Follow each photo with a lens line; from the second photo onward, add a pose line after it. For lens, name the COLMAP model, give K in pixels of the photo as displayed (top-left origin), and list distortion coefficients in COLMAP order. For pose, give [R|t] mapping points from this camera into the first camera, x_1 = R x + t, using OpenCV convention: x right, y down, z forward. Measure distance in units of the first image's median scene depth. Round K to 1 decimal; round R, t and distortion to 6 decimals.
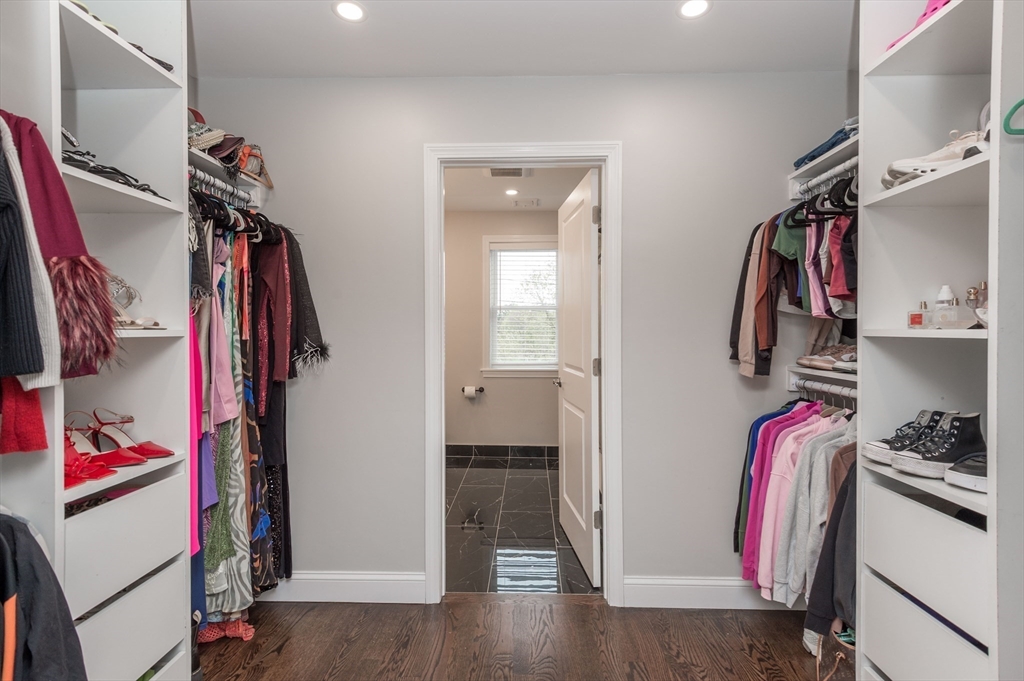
lens RADIAL K [[456.7, 0, 514.4], [0, 456.7, 334.7], [0, 0, 1]] dist [0.020957, 0.000114]
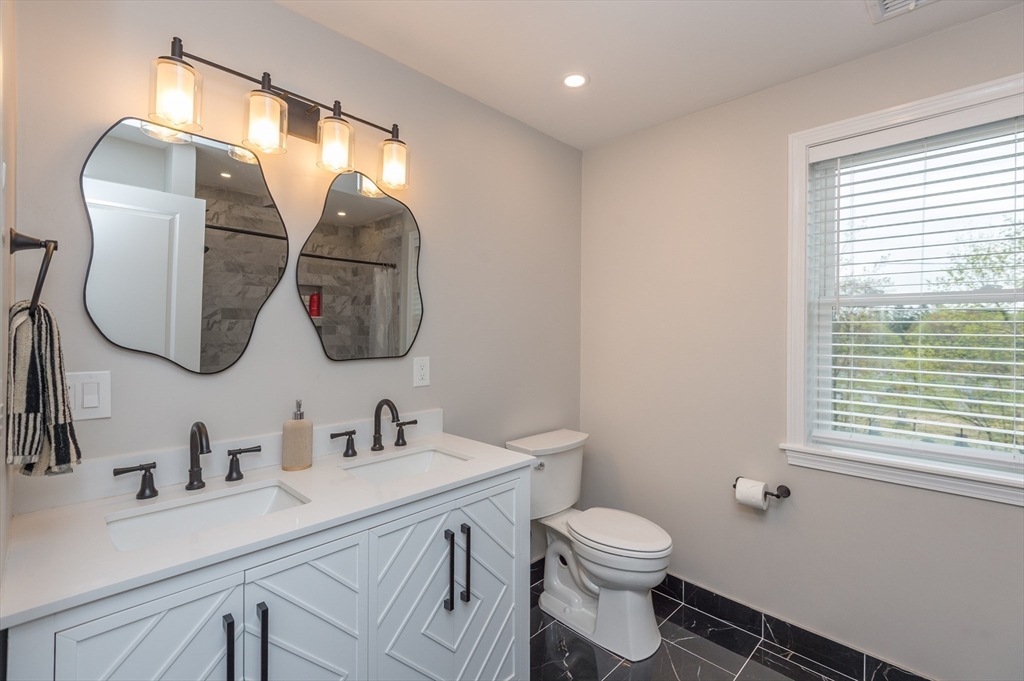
lens RADIAL K [[456.7, 0, 508.8], [0, 456.7, 336.0], [0, 0, 1]] dist [0.020957, 0.000114]
pose [[0.737117, 0.011693, -0.675664, 0.030348], [-0.016907, 0.999856, -0.001140, -0.023052], [0.675554, 0.012264, 0.737209, 0.500765]]
